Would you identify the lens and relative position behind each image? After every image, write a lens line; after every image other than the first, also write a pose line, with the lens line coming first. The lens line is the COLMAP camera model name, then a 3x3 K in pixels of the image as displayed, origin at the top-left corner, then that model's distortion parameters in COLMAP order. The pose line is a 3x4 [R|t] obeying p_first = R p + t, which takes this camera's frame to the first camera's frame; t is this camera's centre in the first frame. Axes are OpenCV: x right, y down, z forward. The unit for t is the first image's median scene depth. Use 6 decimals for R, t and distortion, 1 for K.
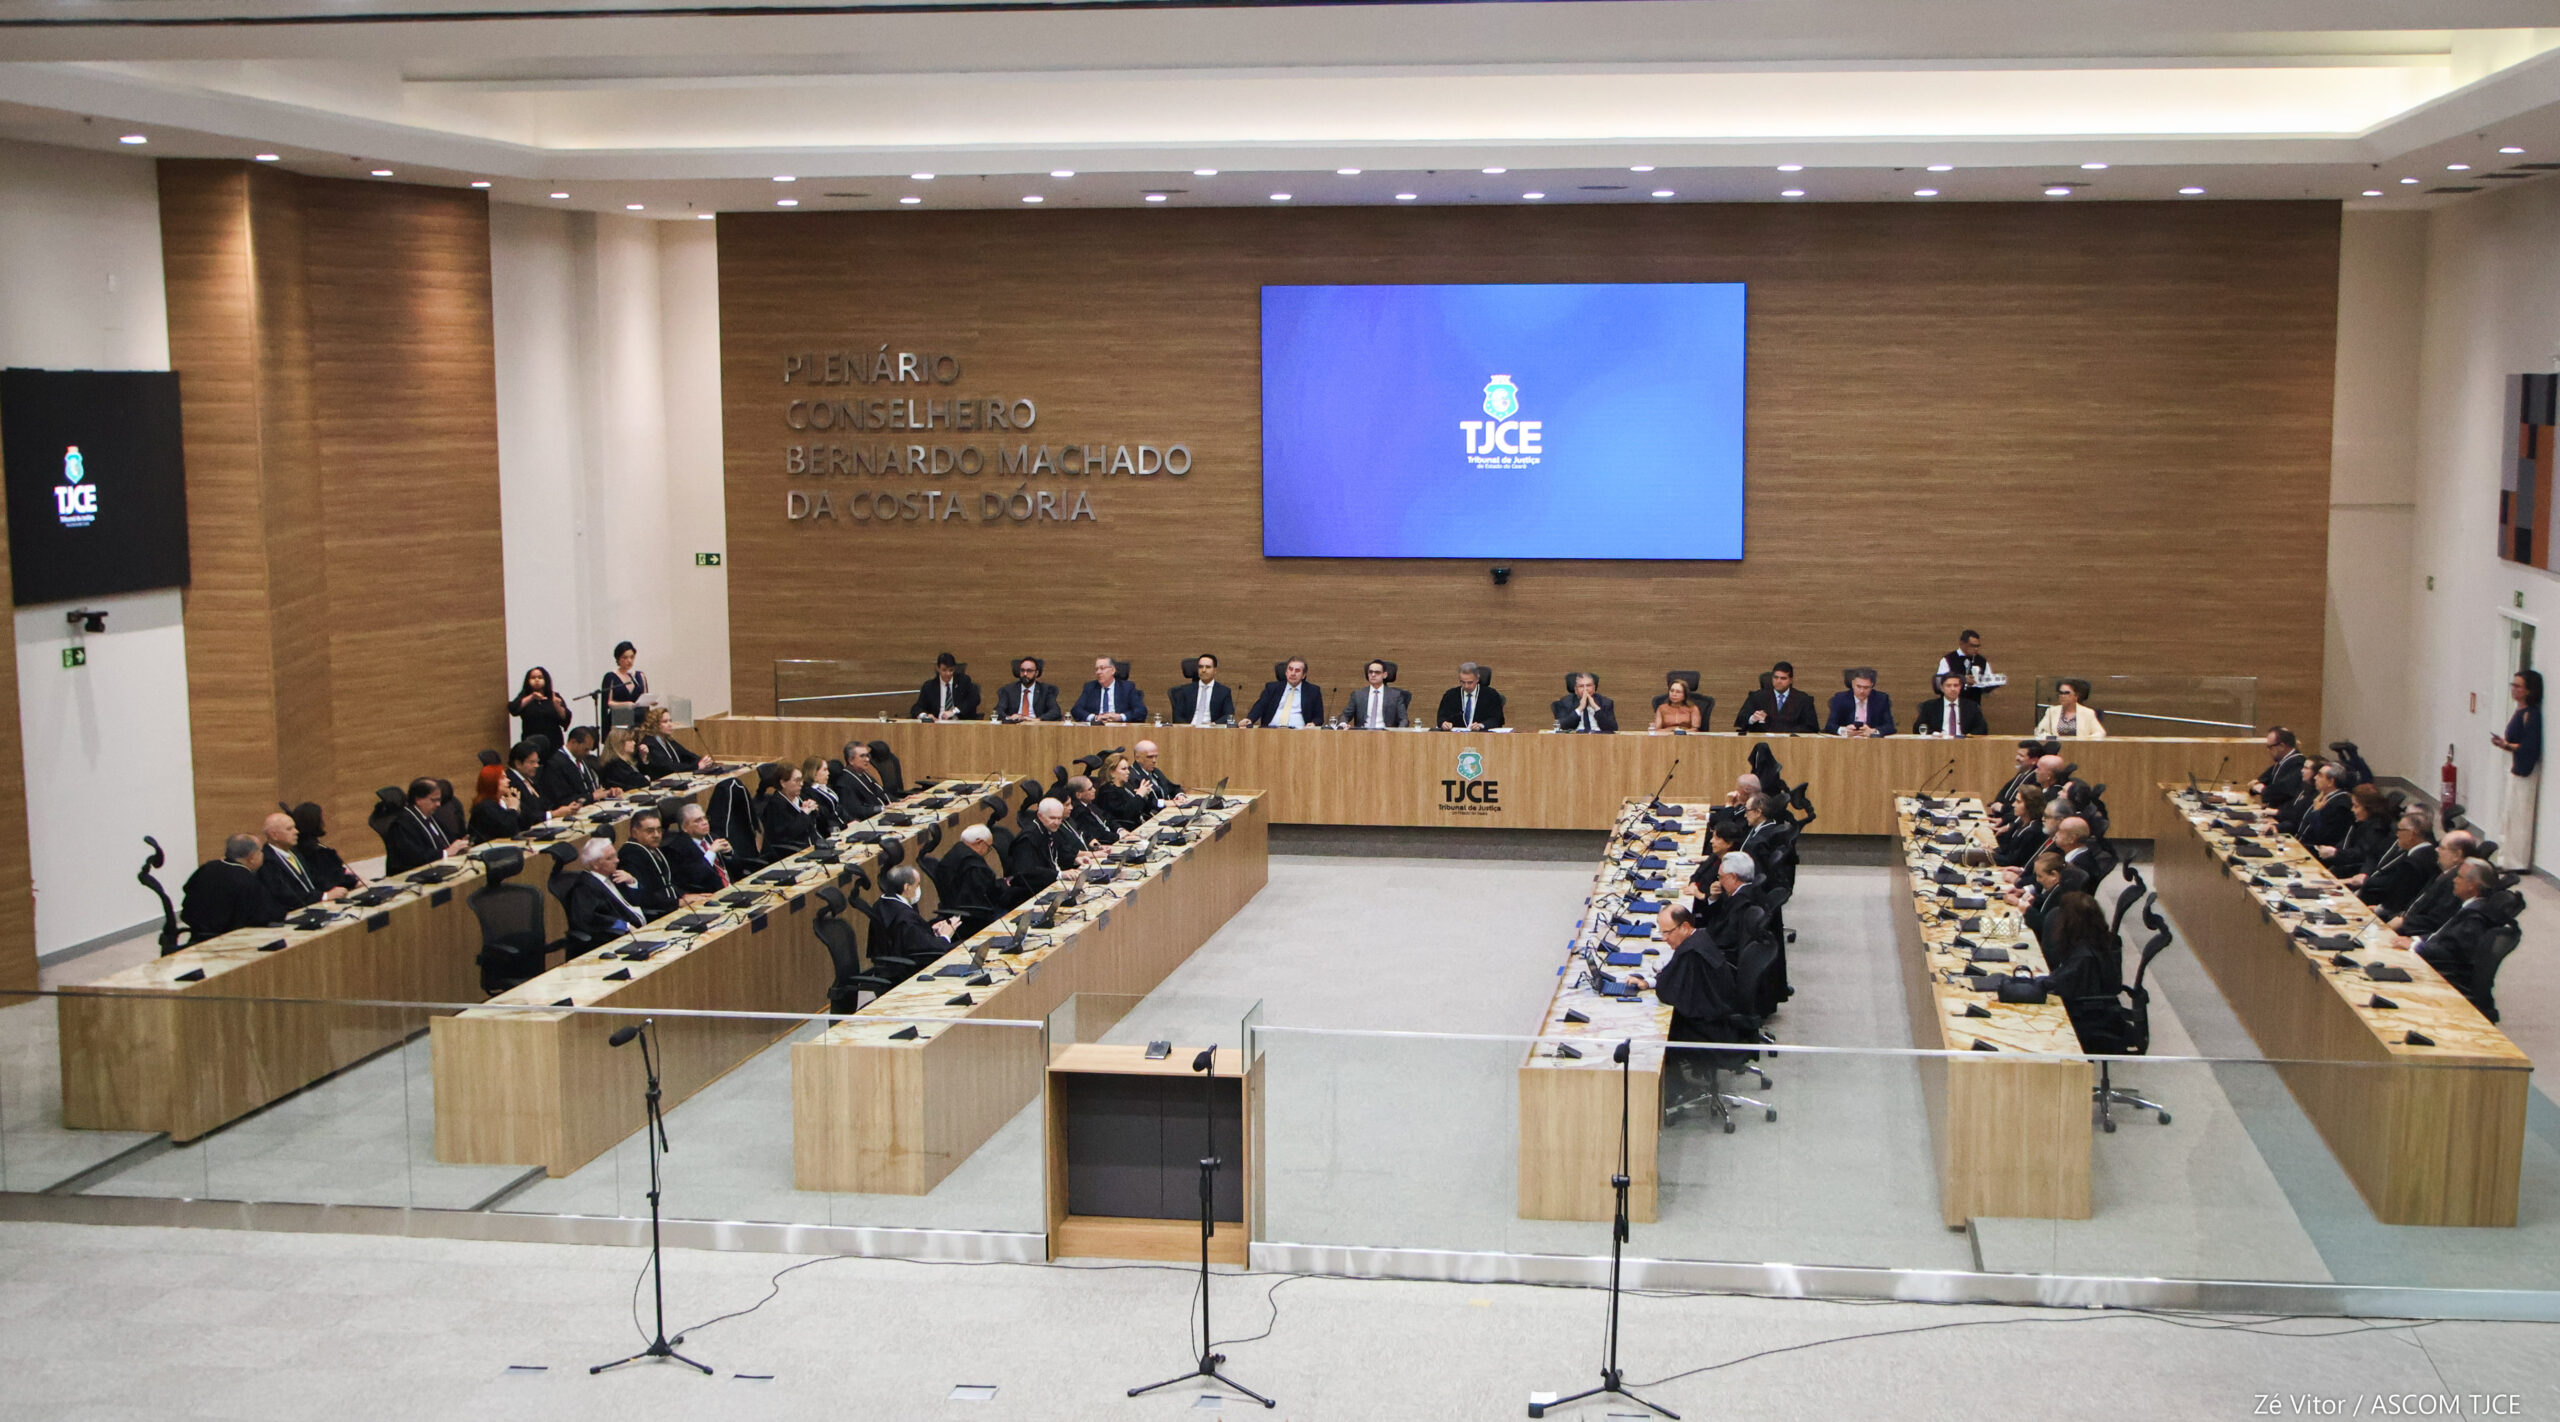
lens RADIAL K [[2933.5, 0, 1427.6], [0, 2933.5, 771.4], [0, 0, 1]] dist [-0.065169, 0.106708]
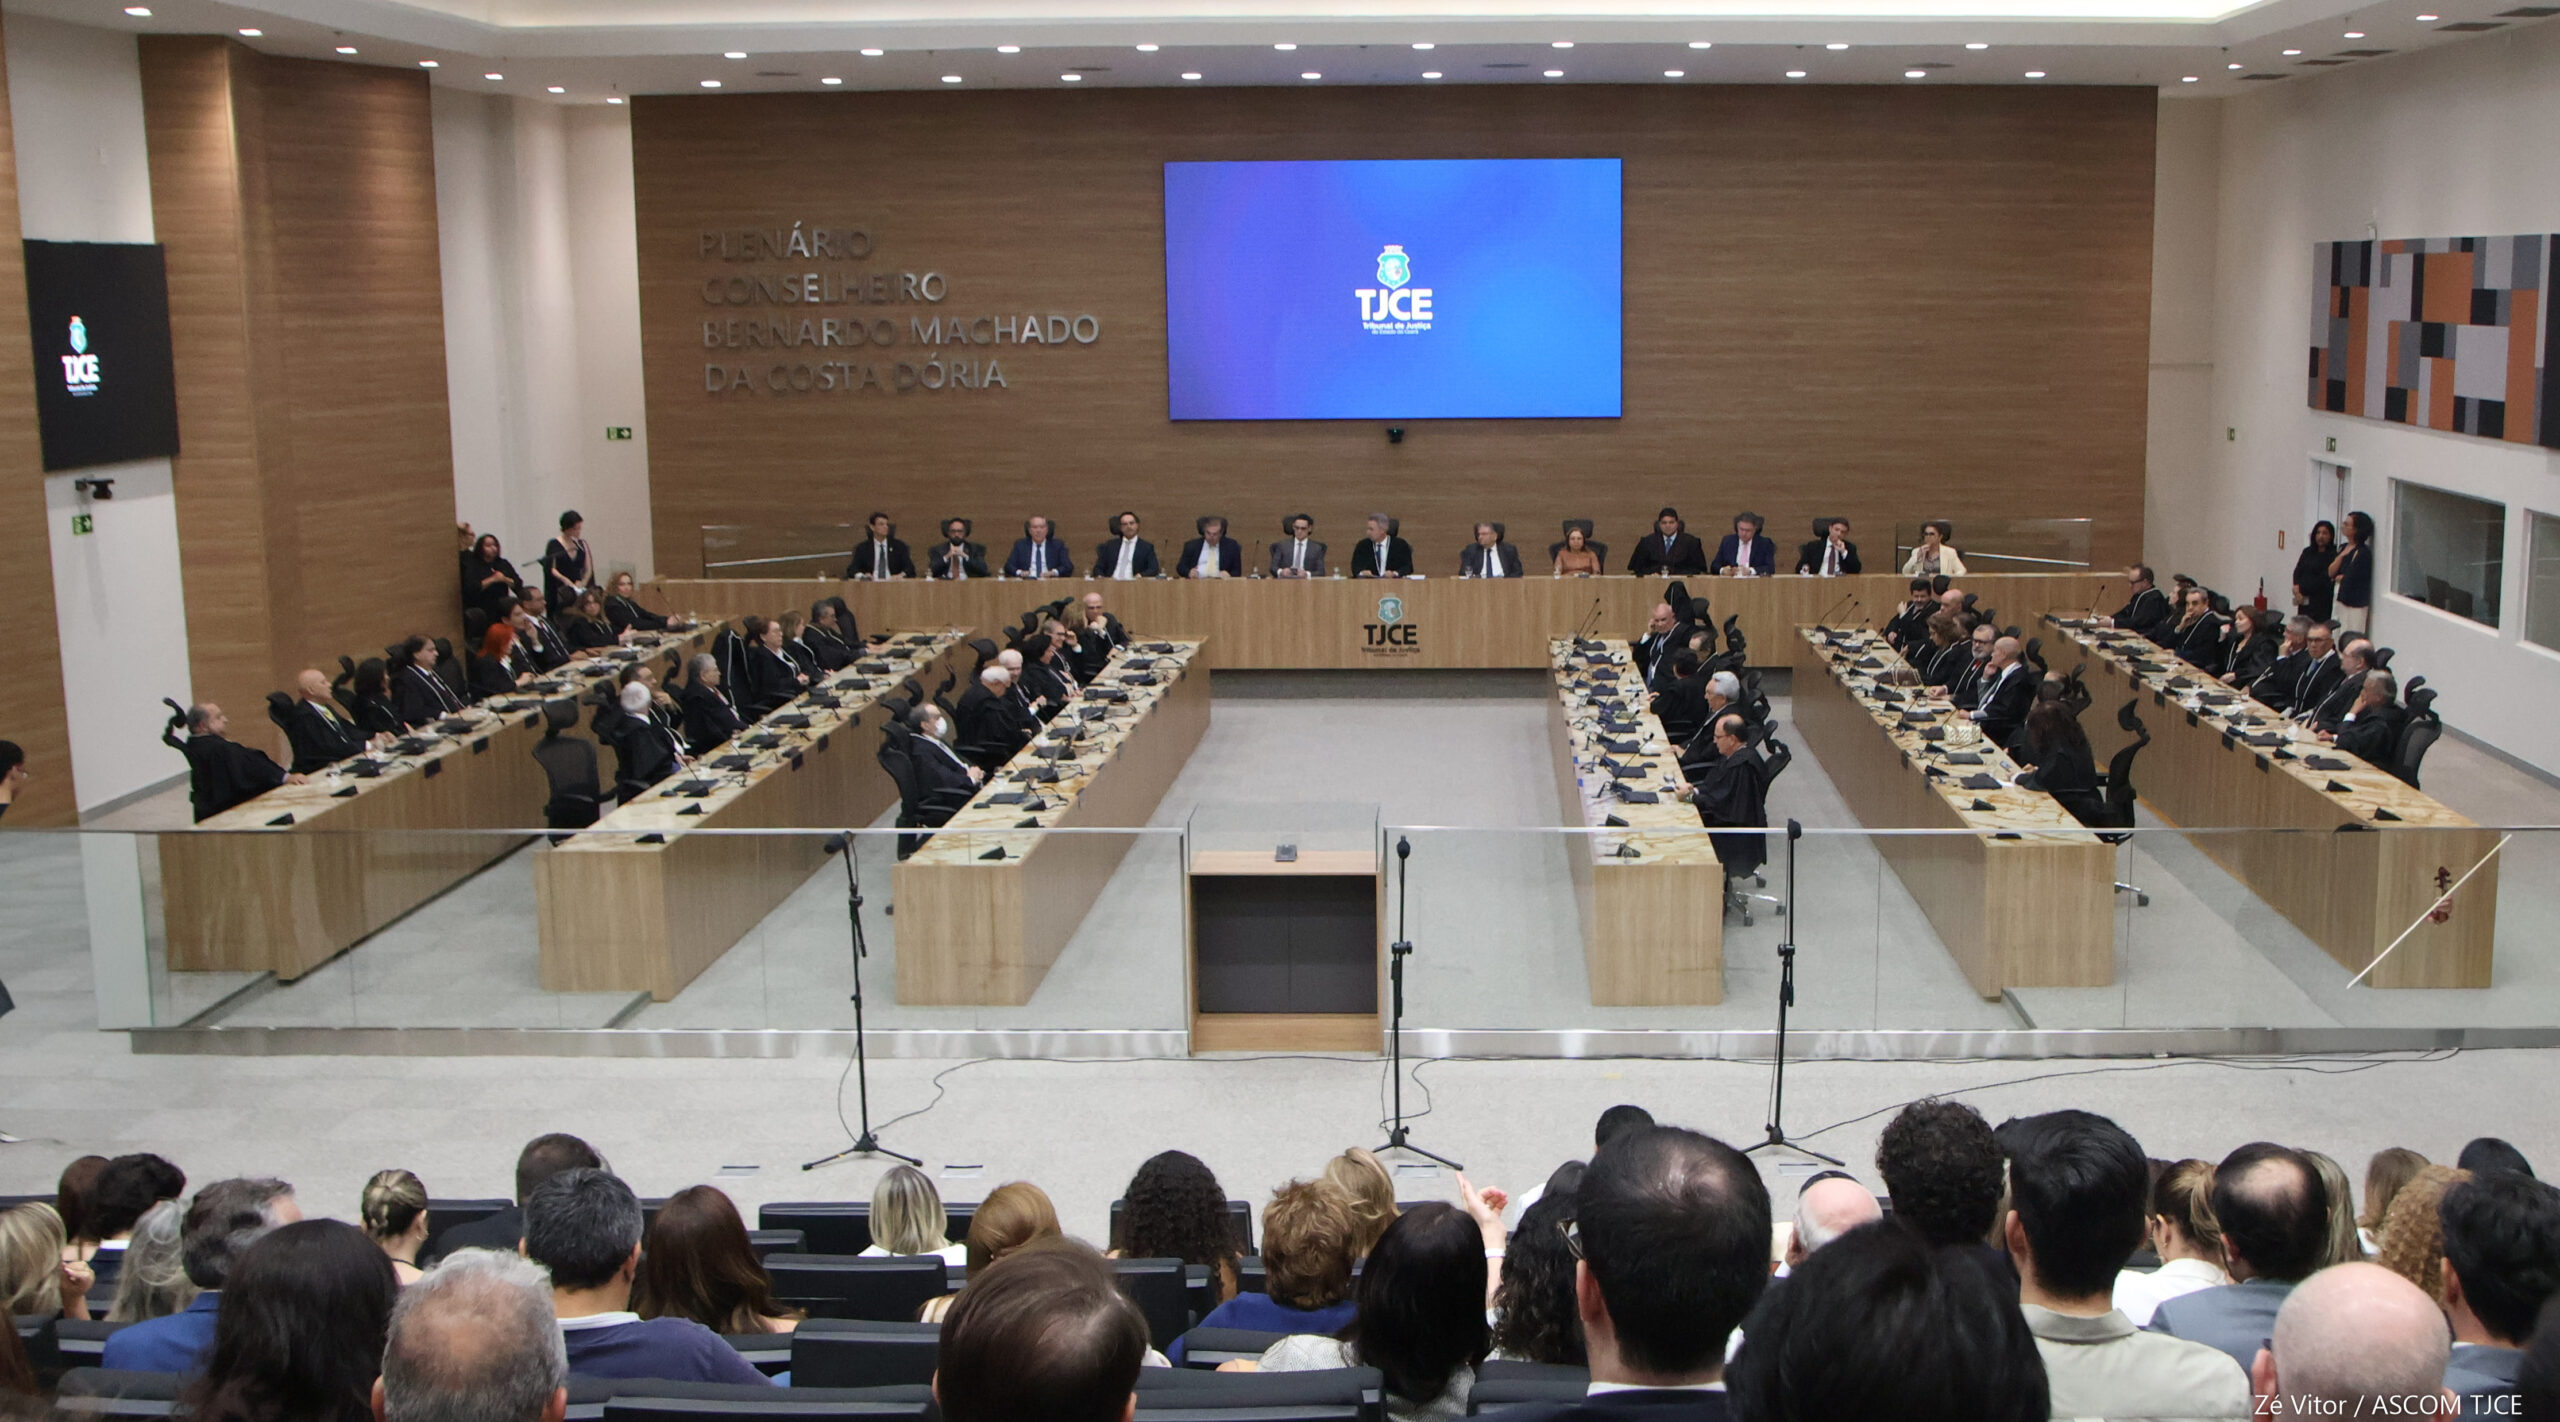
lens RADIAL K [[2732.9, 0, 1470.9], [0, 2732.9, 798.8], [0, 0, 1]] dist [-0.116427, 0.060107]
pose [[0.992517, -0.026765, 0.119138, -0.073963], [0.020315, 0.998278, 0.055027, 0.011878], [-0.120406, -0.052195, 0.991352, 0.009575]]
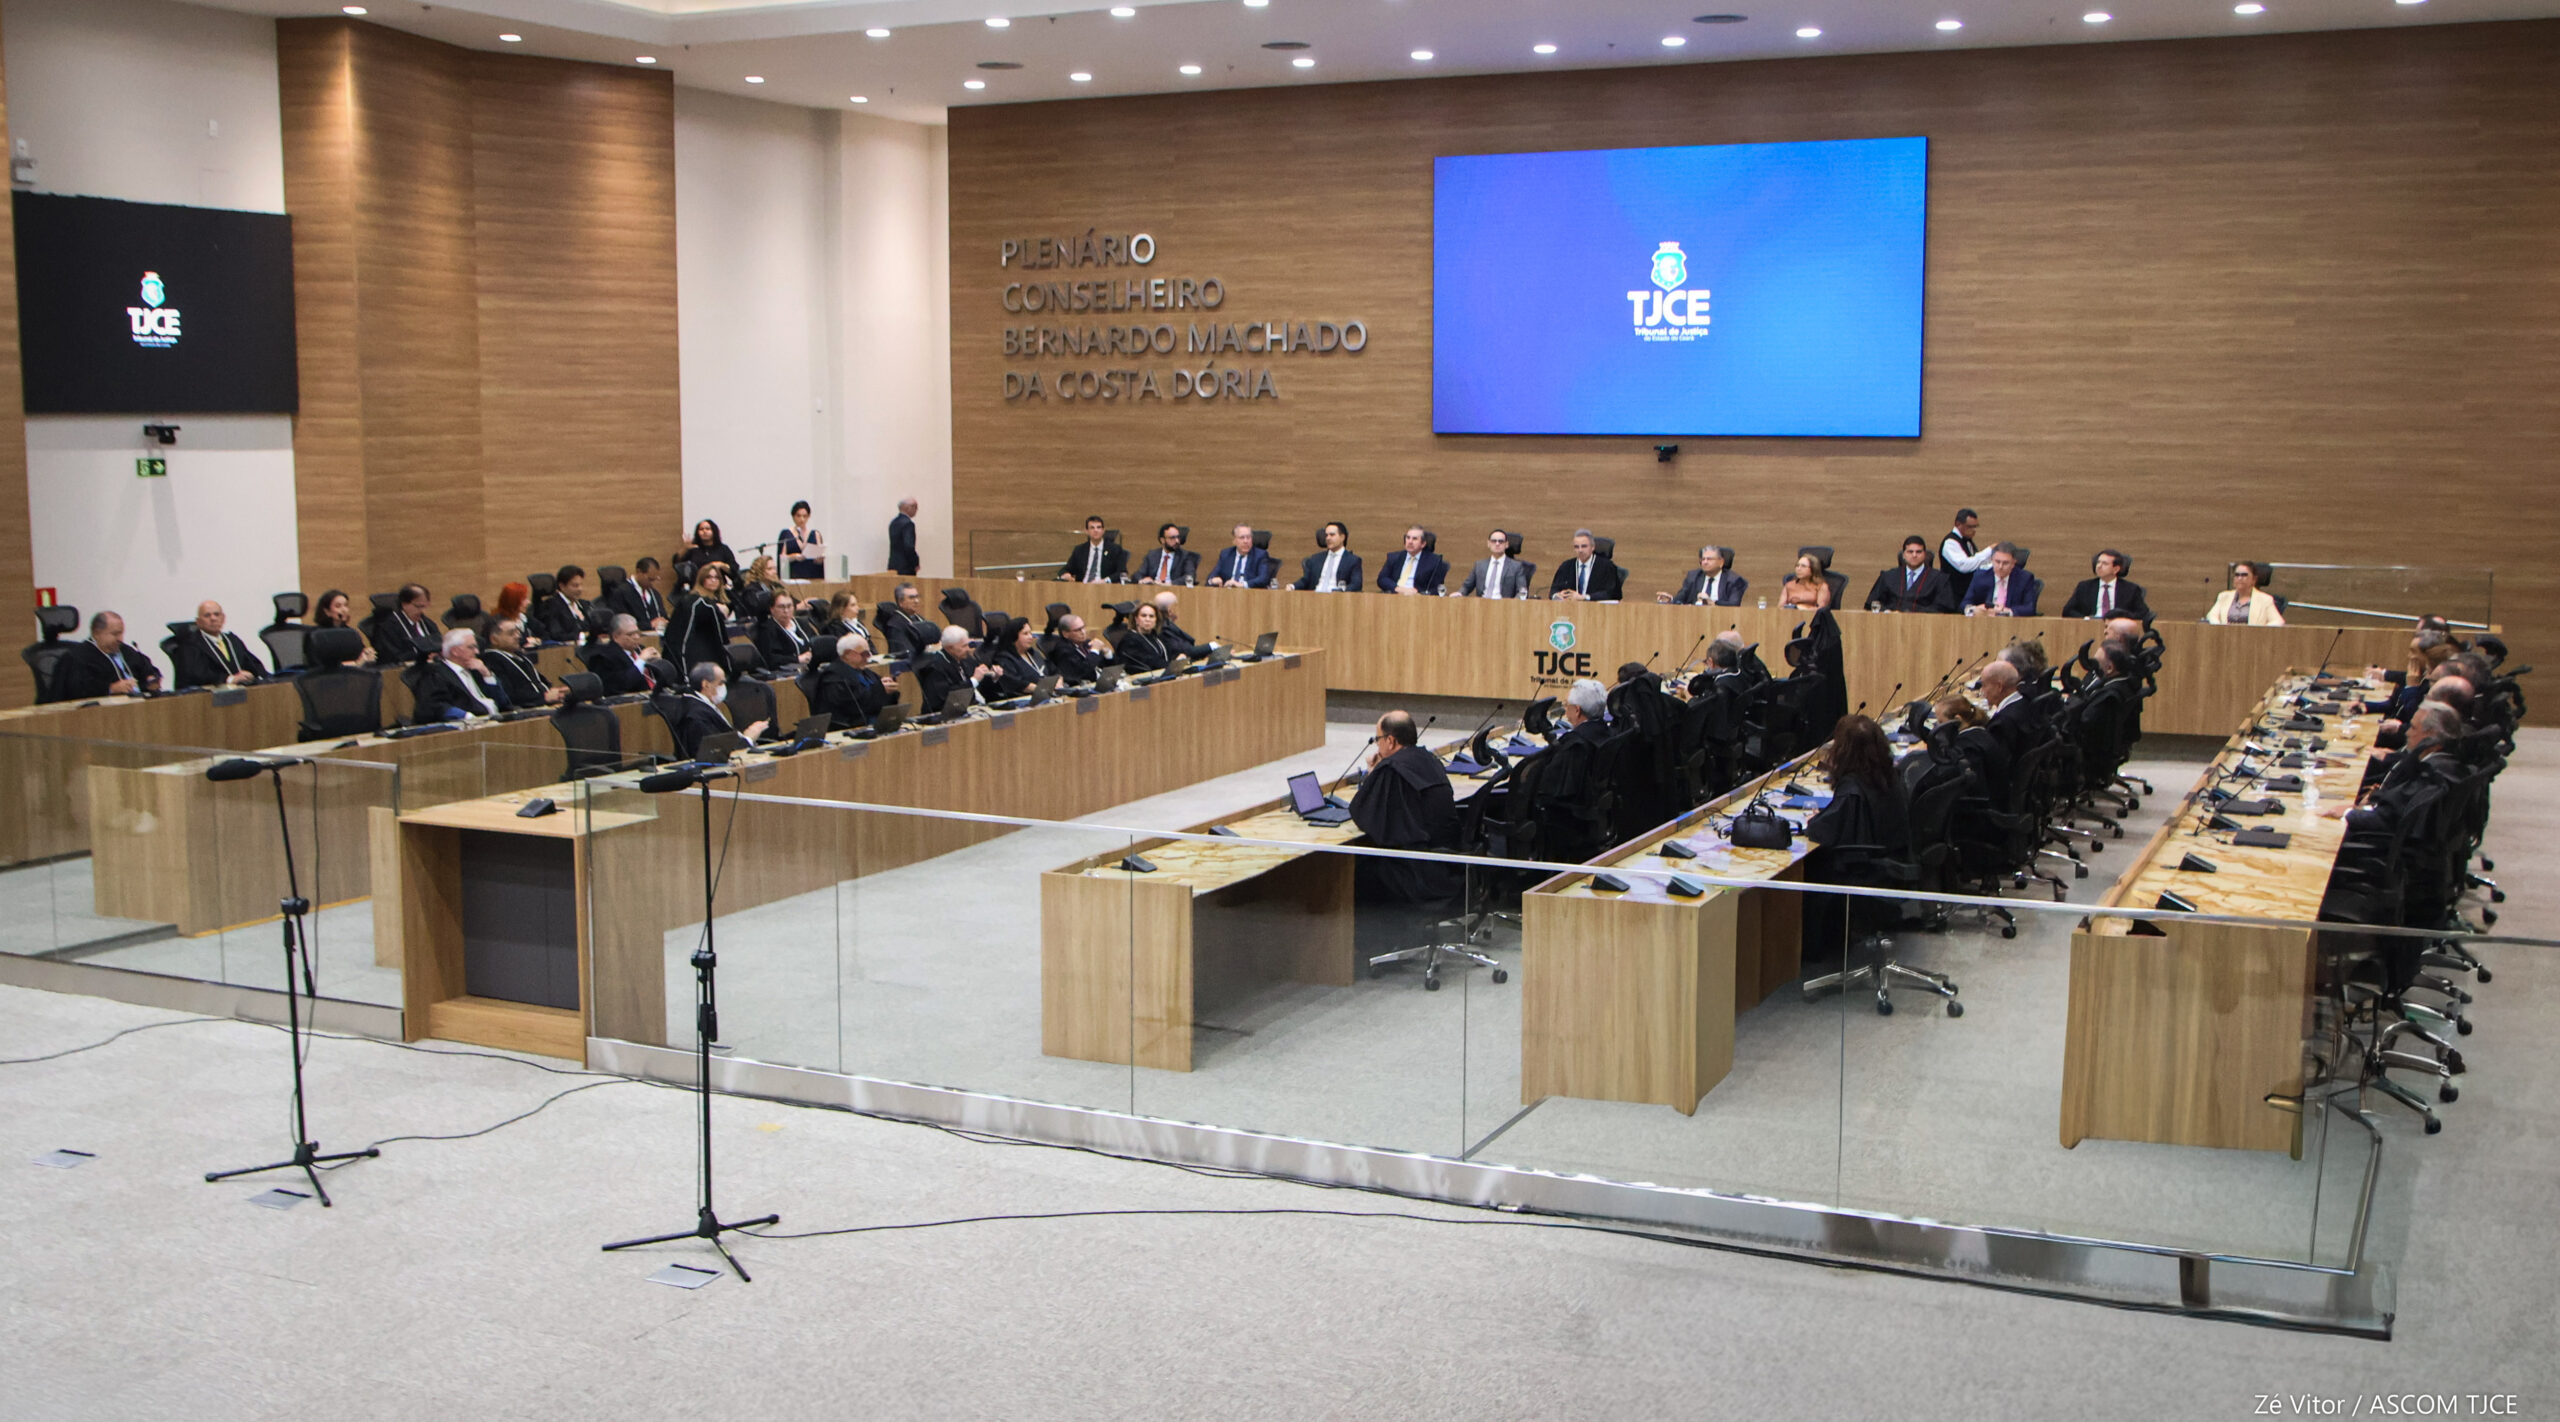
lens RADIAL K [[2552.4, 0, 1278.2], [0, 2552.4, 739.2], [0, 0, 1]] dist [-0.105240, 0.155210]
pose [[0.948544, 0.041198, -0.313954, 0.180514], [-0.043135, 0.999069, 0.000779, 0.033450], [0.313693, 0.012803, 0.949438, 0.185675]]
